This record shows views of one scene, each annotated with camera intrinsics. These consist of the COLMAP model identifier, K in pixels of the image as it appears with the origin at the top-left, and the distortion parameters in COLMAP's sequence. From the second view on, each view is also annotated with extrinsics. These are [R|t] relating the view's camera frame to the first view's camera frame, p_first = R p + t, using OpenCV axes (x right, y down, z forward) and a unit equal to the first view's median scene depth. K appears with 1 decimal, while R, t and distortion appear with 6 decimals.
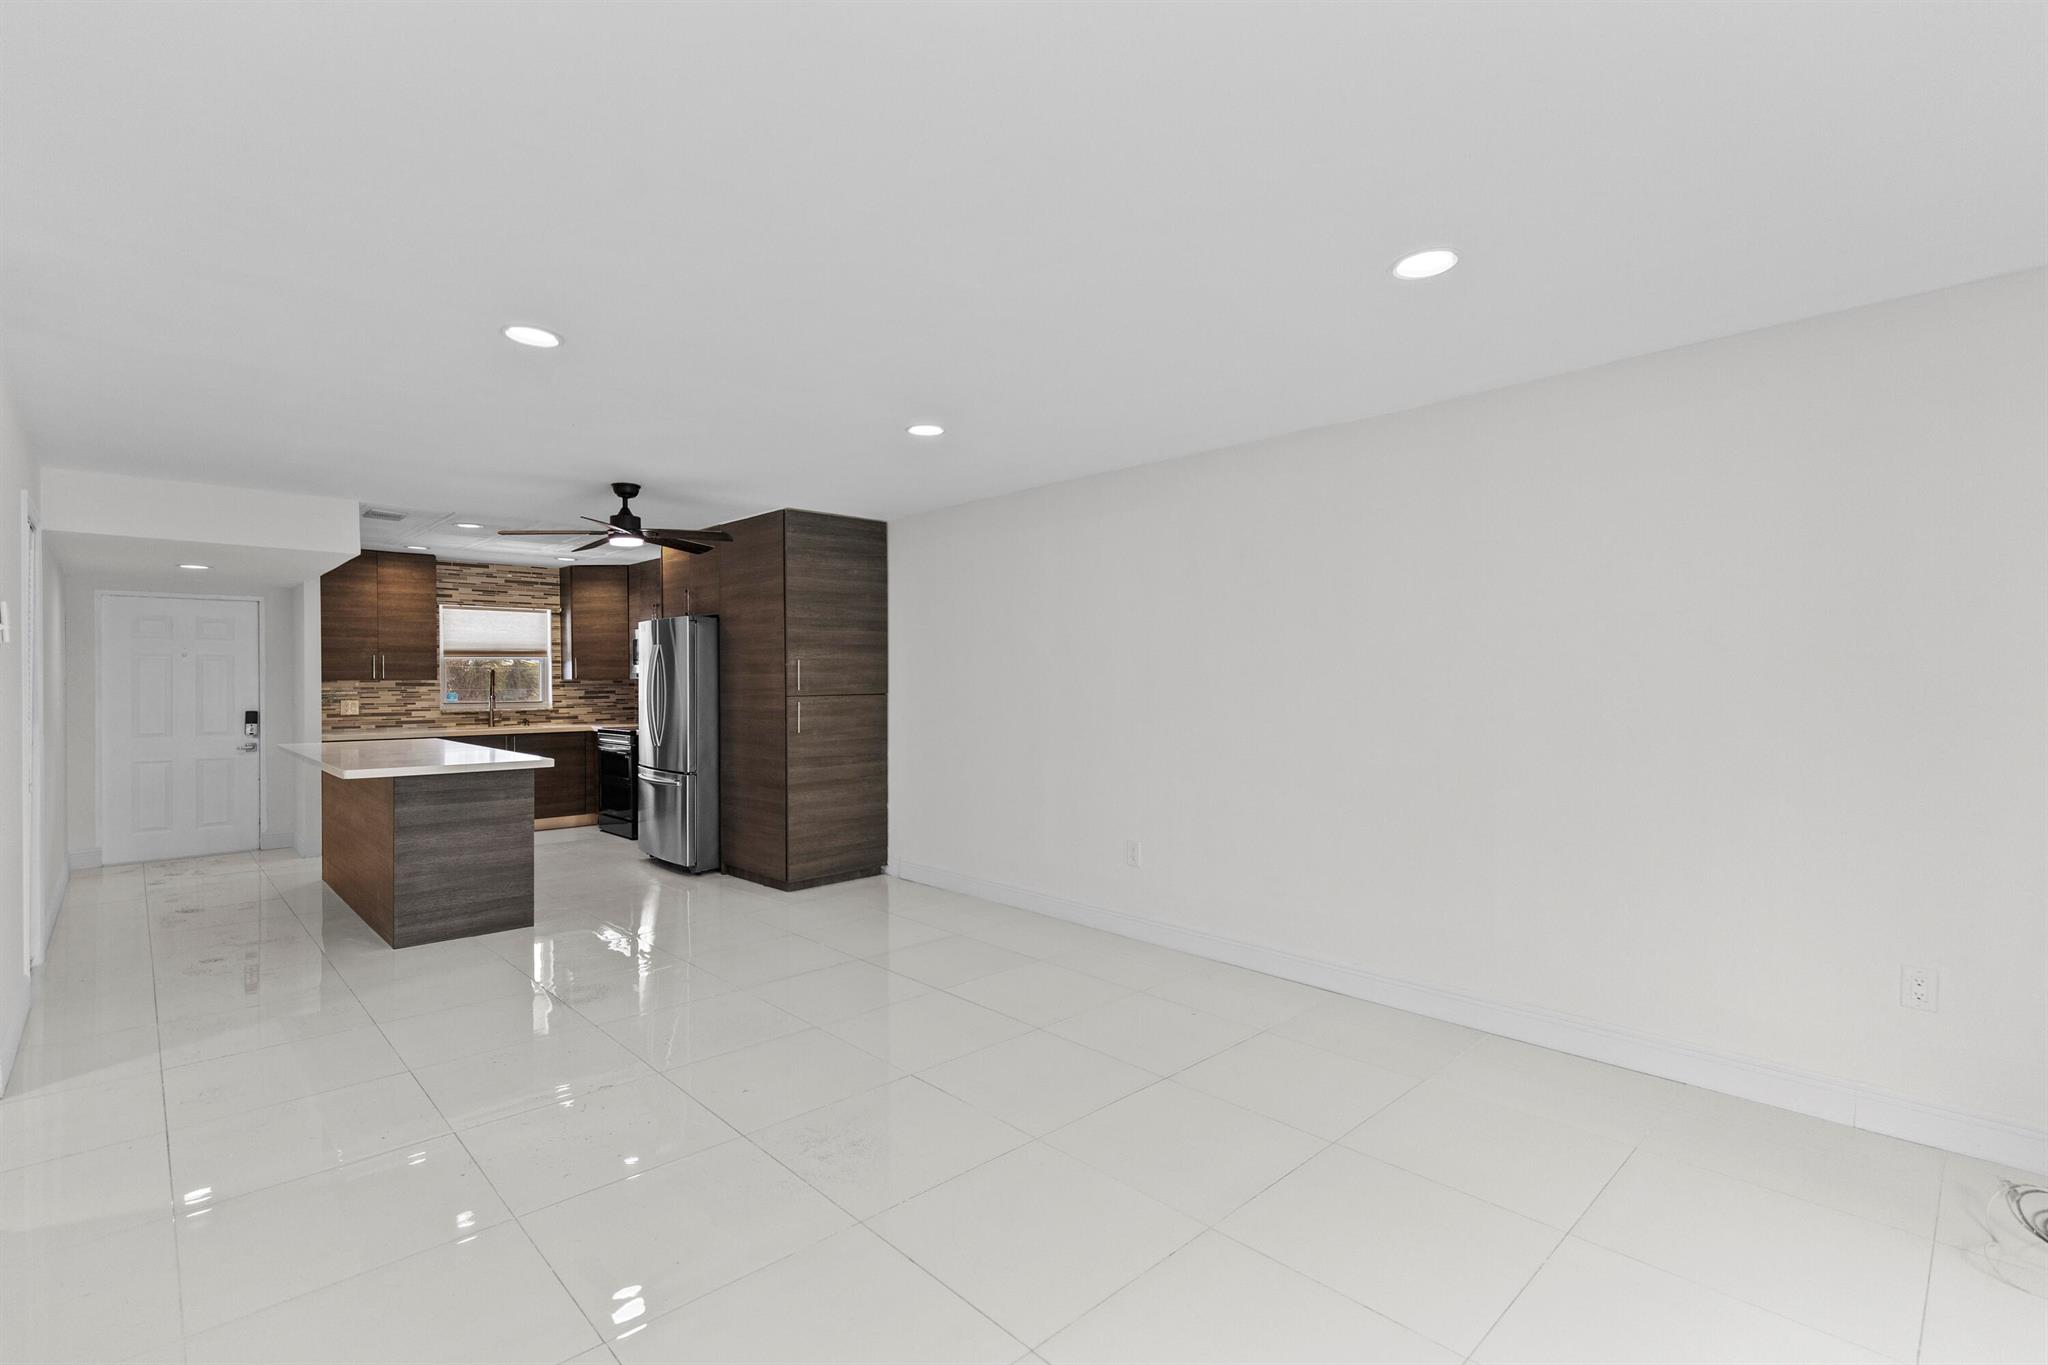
lens RADIAL K [[929.2, 0, 1024.0], [0, 929.2, 682.5], [0, 0, 1]] dist [0.006984, 0.000169]
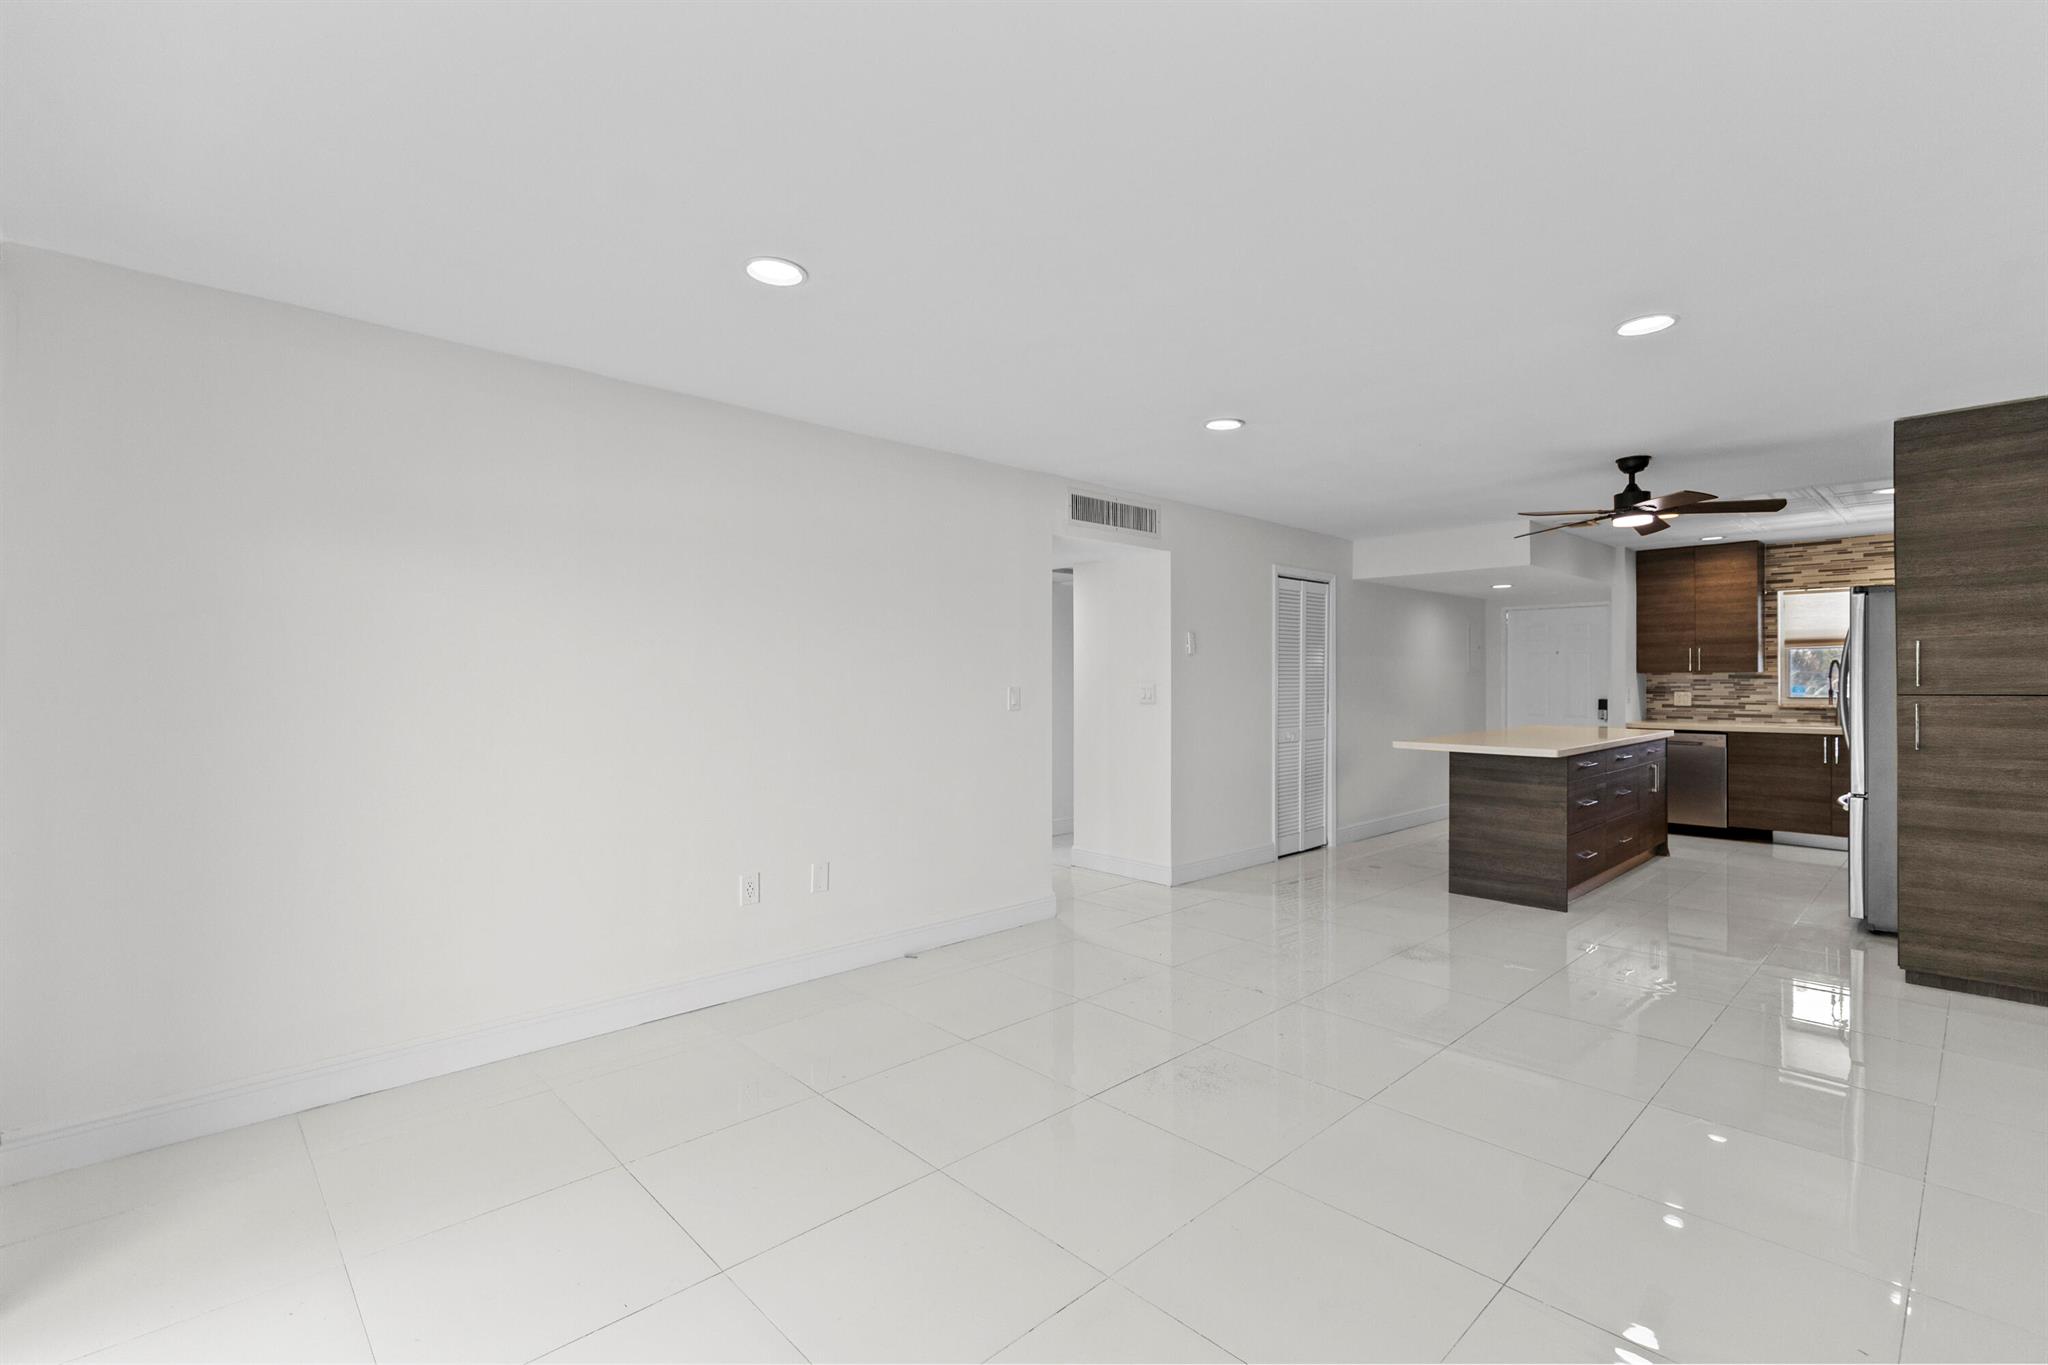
lens RADIAL K [[925.0, 0, 1035.4], [0, 925.0, 677.4], [0, 0, 1]] dist [0.008831, -0.000139]
pose [[0.002852, 0.003132, -0.999991, 0.321311], [-0.000854, 0.999995, 0.003129, 0.000299], [0.999996, 0.000845, 0.002855, 0.271908]]
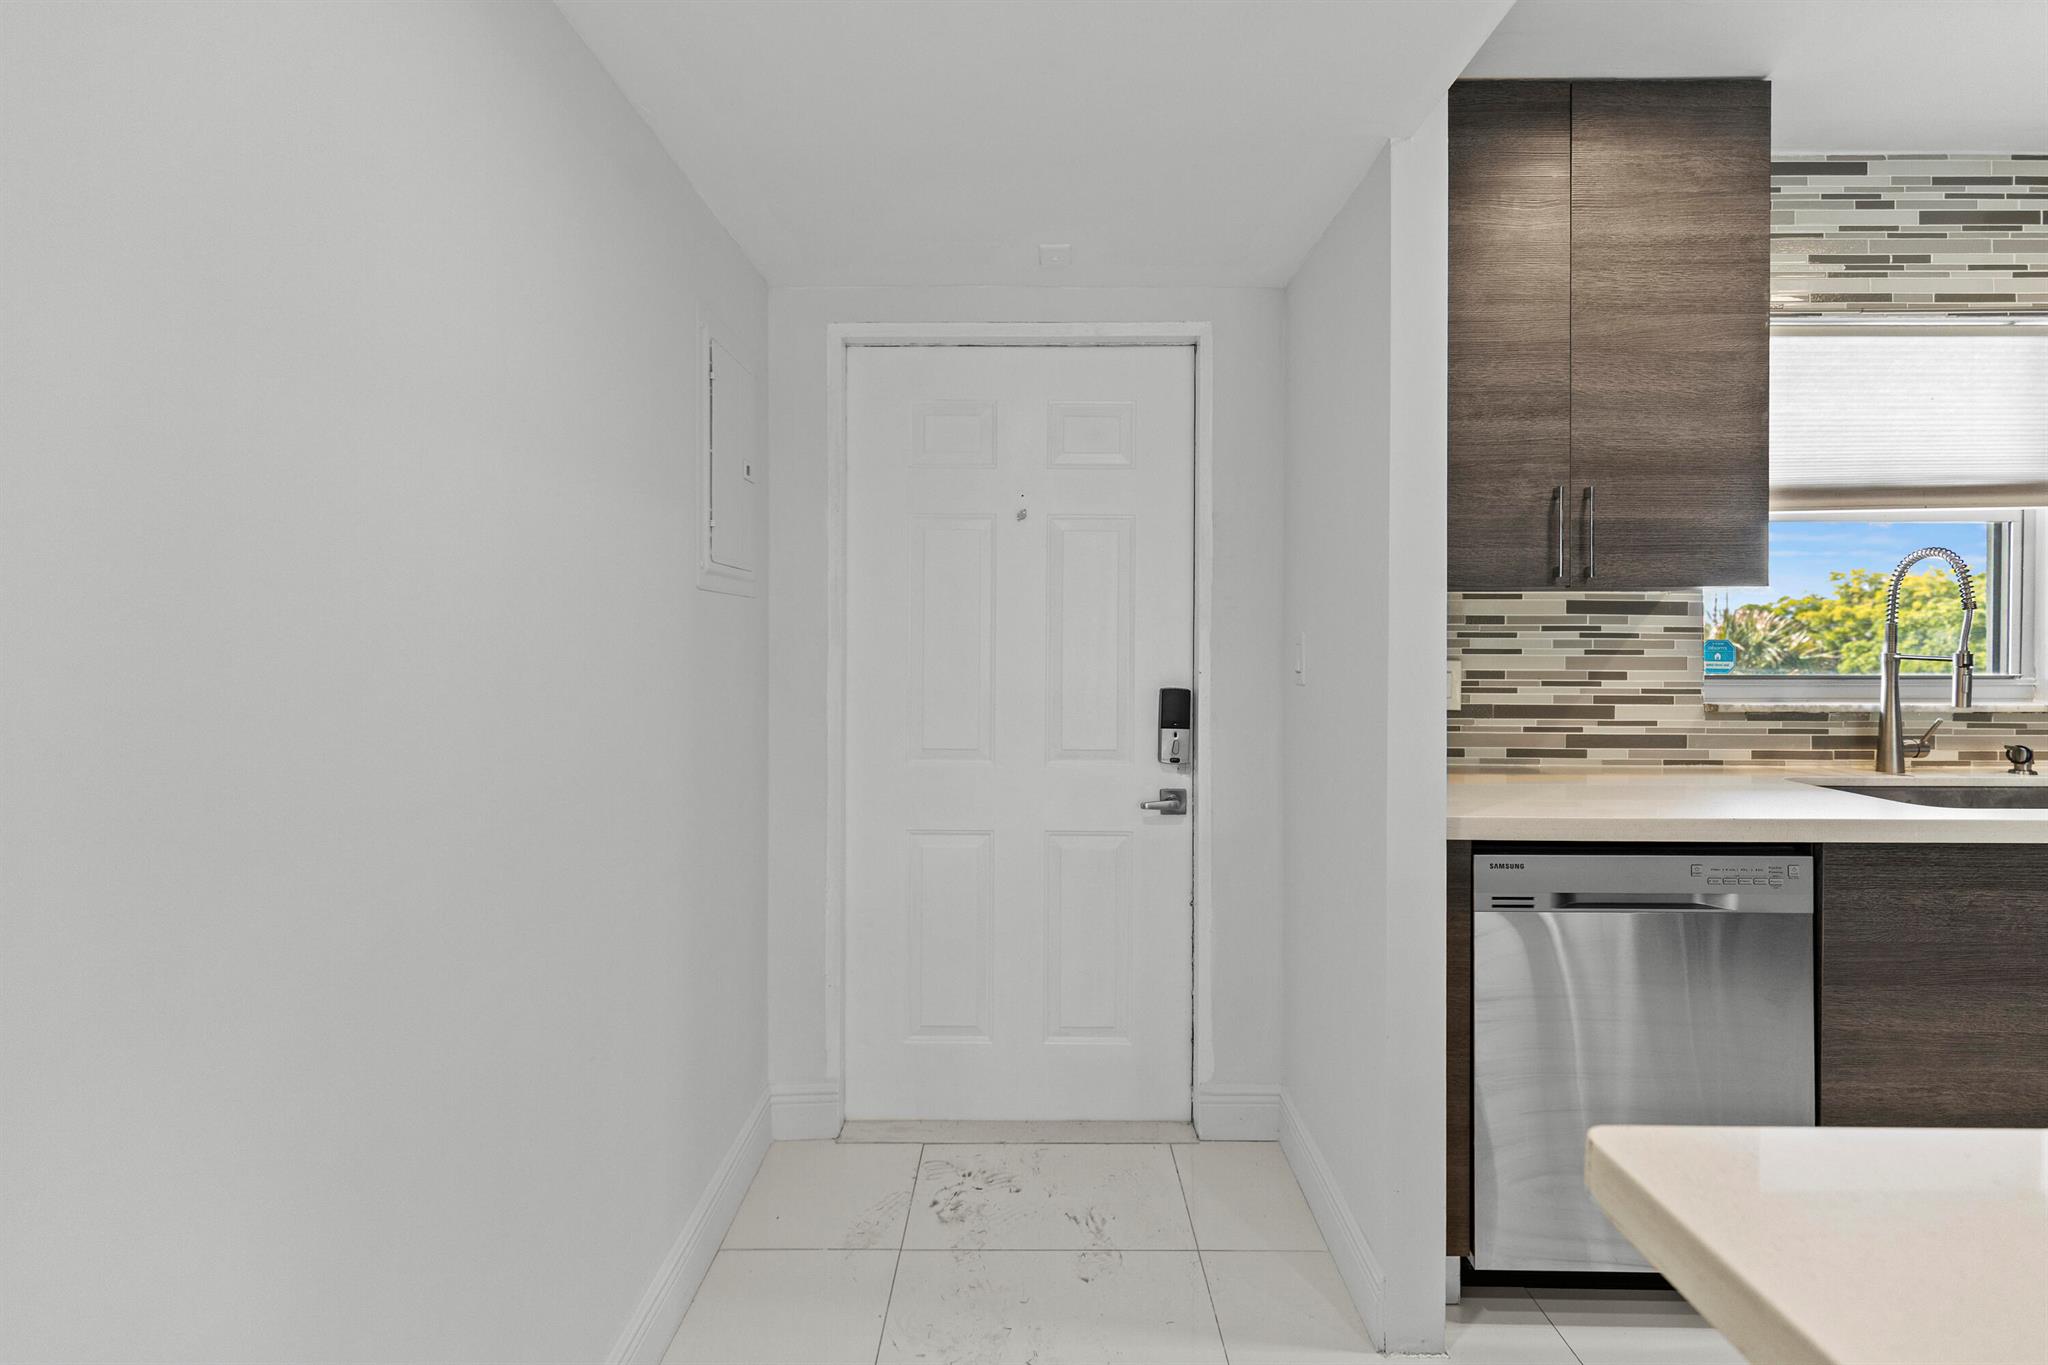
lens RADIAL K [[927.2, 0, 1017.1], [0, 927.2, 640.7], [0, 0, 1]] dist [0.004044, 0.000167]
pose [[0.711253, 0.008514, -0.702884, -0.616460], [-0.007206, 0.999962, 0.004821, 0.012593], [0.702899, 0.001636, 0.711288, 0.706108]]
